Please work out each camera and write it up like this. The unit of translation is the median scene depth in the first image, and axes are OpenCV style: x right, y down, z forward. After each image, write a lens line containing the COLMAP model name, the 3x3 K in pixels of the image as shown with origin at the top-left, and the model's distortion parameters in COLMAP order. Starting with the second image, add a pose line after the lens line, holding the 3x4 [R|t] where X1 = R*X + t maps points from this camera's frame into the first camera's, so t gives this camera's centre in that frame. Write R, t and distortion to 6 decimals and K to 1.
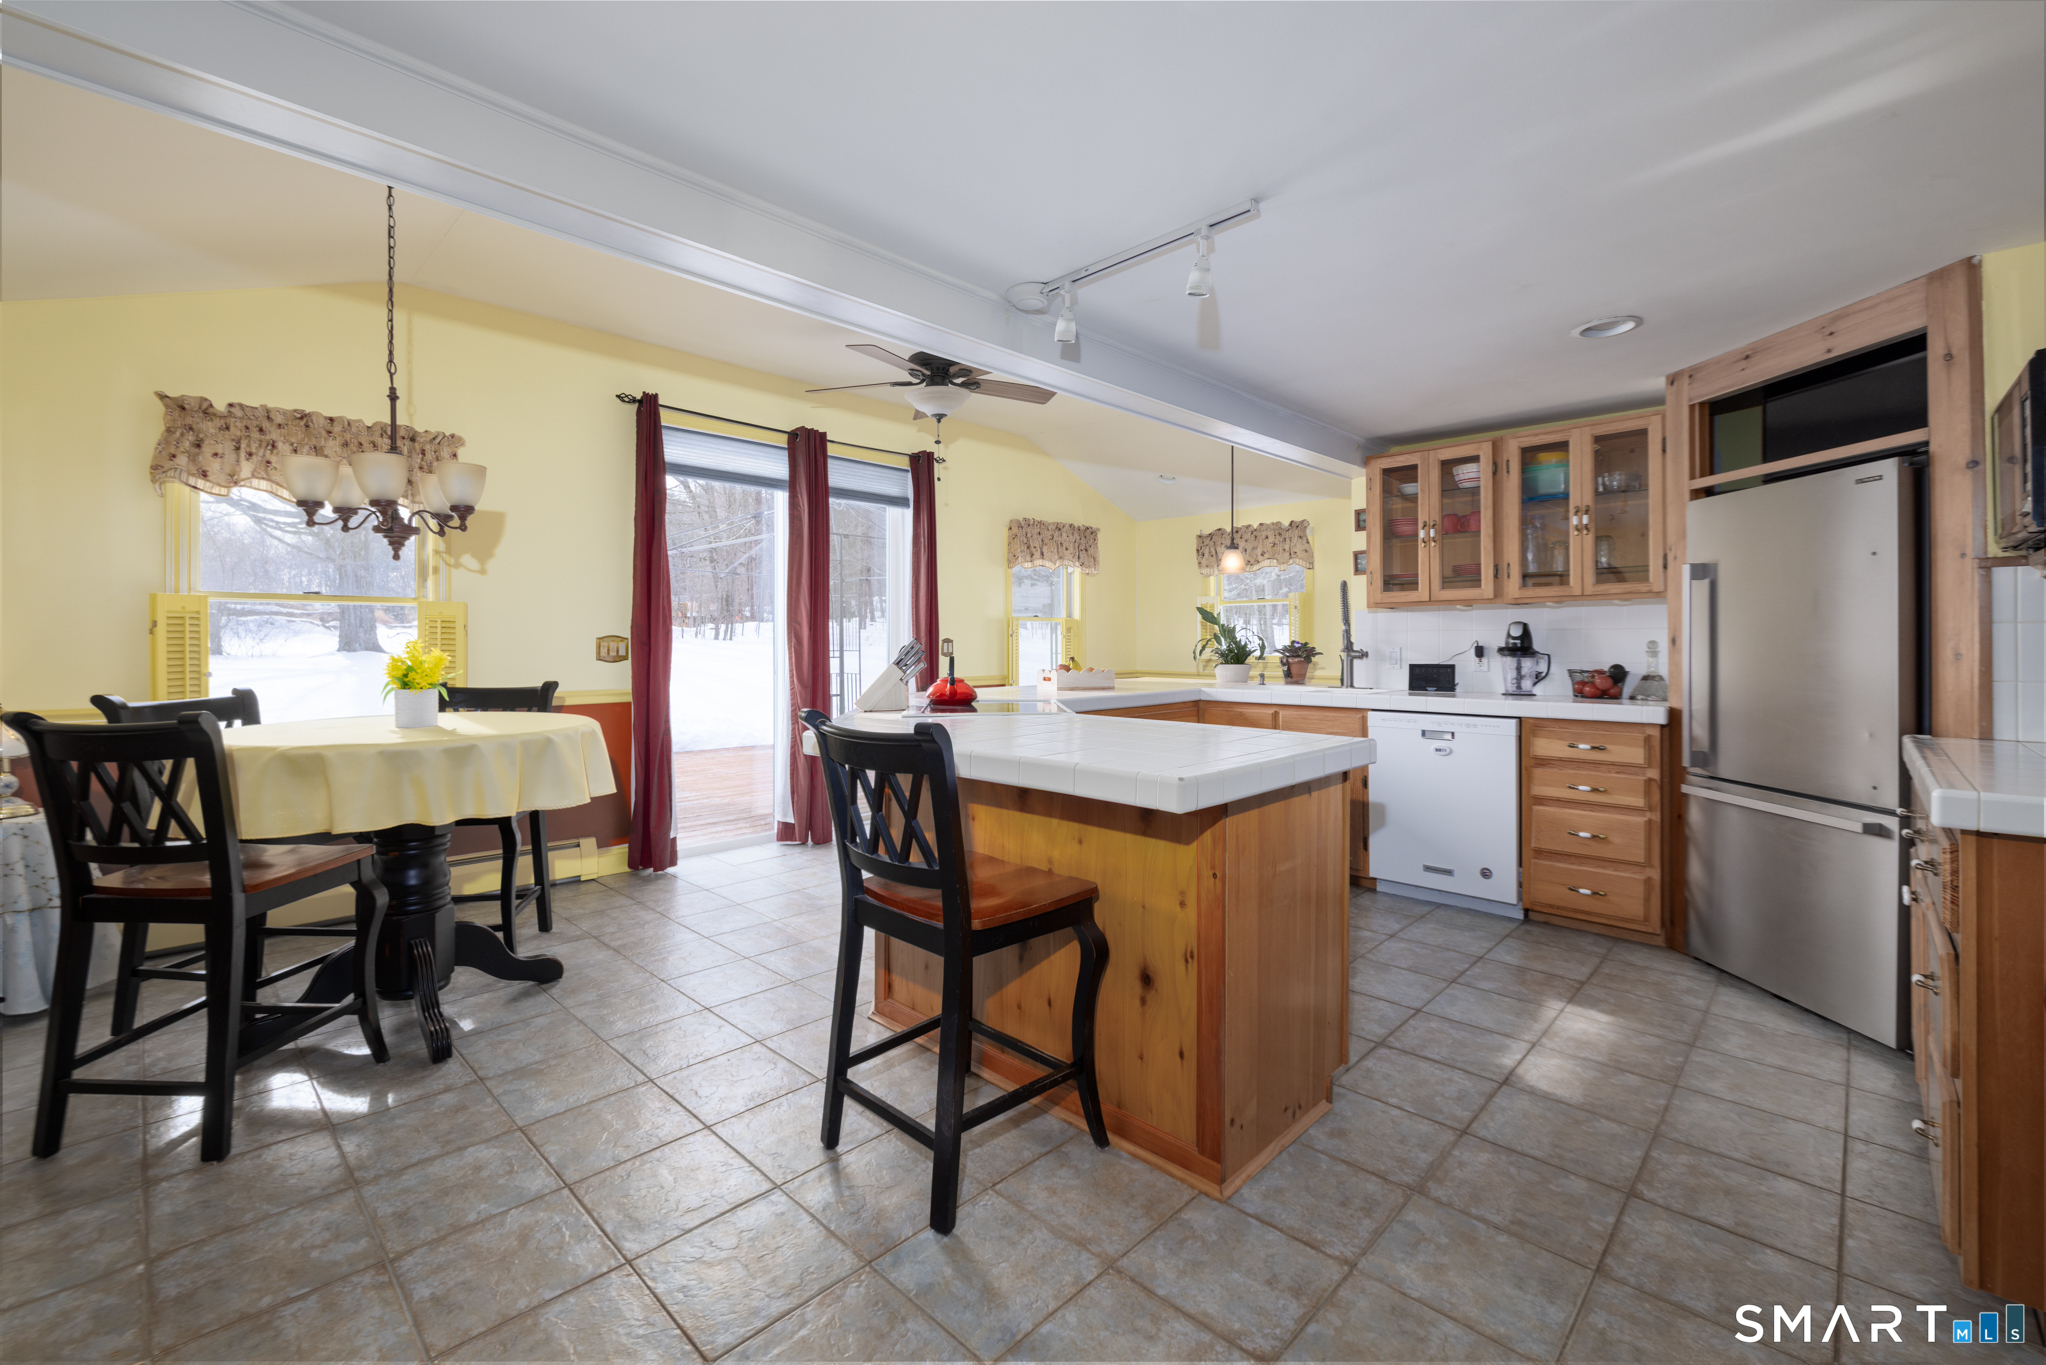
lens RADIAL K [[863.1, 0, 1019.8], [0, 863.1, 643.4], [0, 0, 1]] dist [-0.011411, -0.000092]
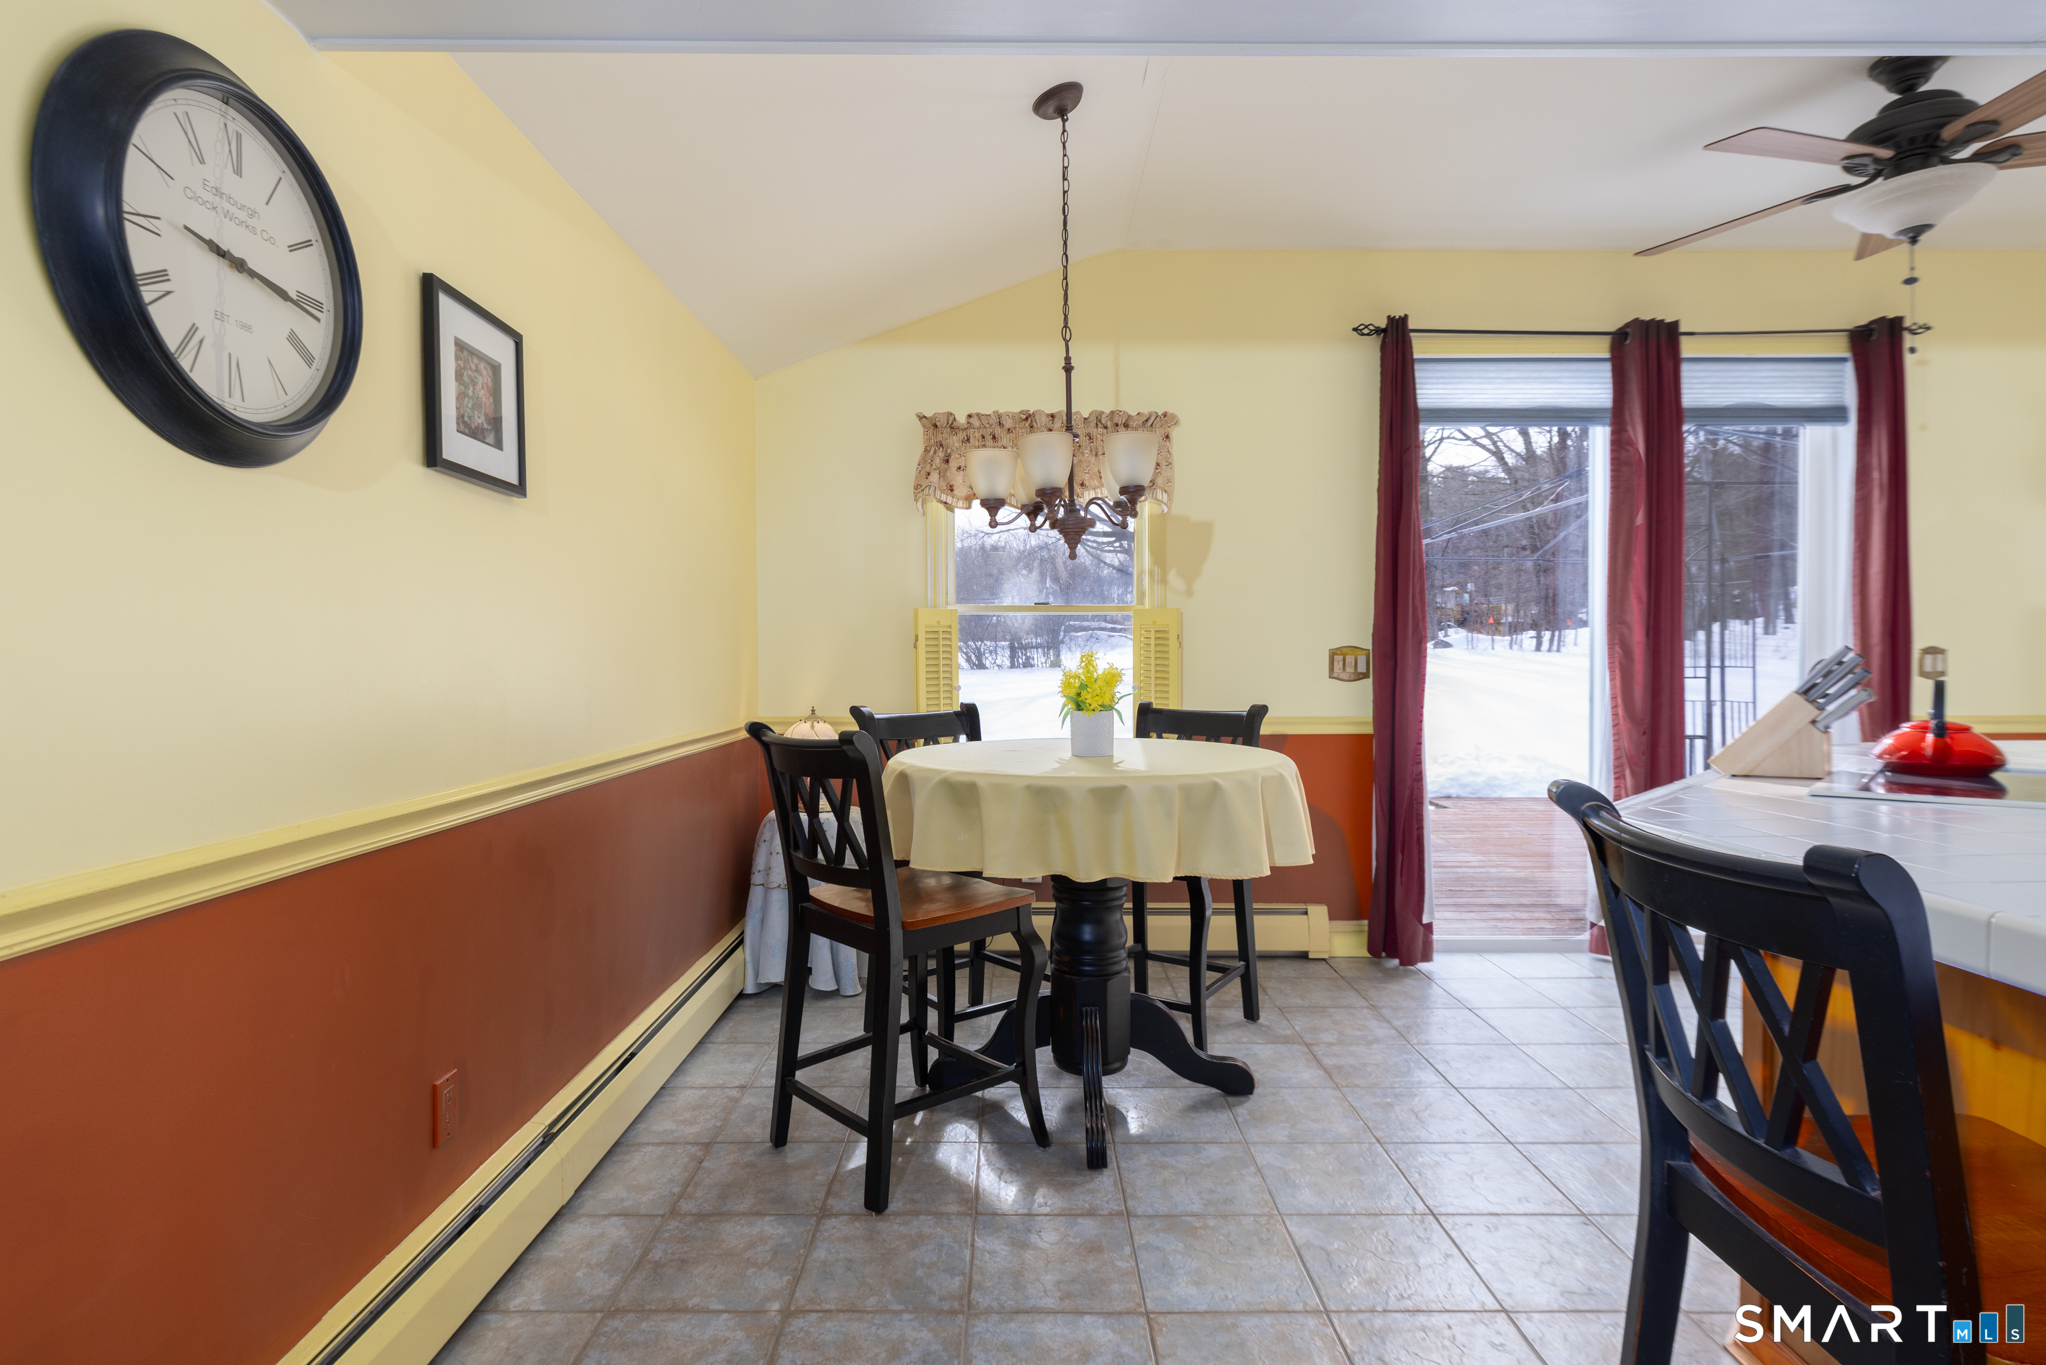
lens RADIAL K [[987.4, 0, 1068.3], [0, 987.4, 671.5], [0, 0, 1]] dist [0.001599, 0.000731]
pose [[0.692505, 0.010469, -0.721337, -0.014805], [0.000694, 0.999885, 0.015178, -0.000466], [0.721413, -0.011011, 0.692418, 0.249126]]
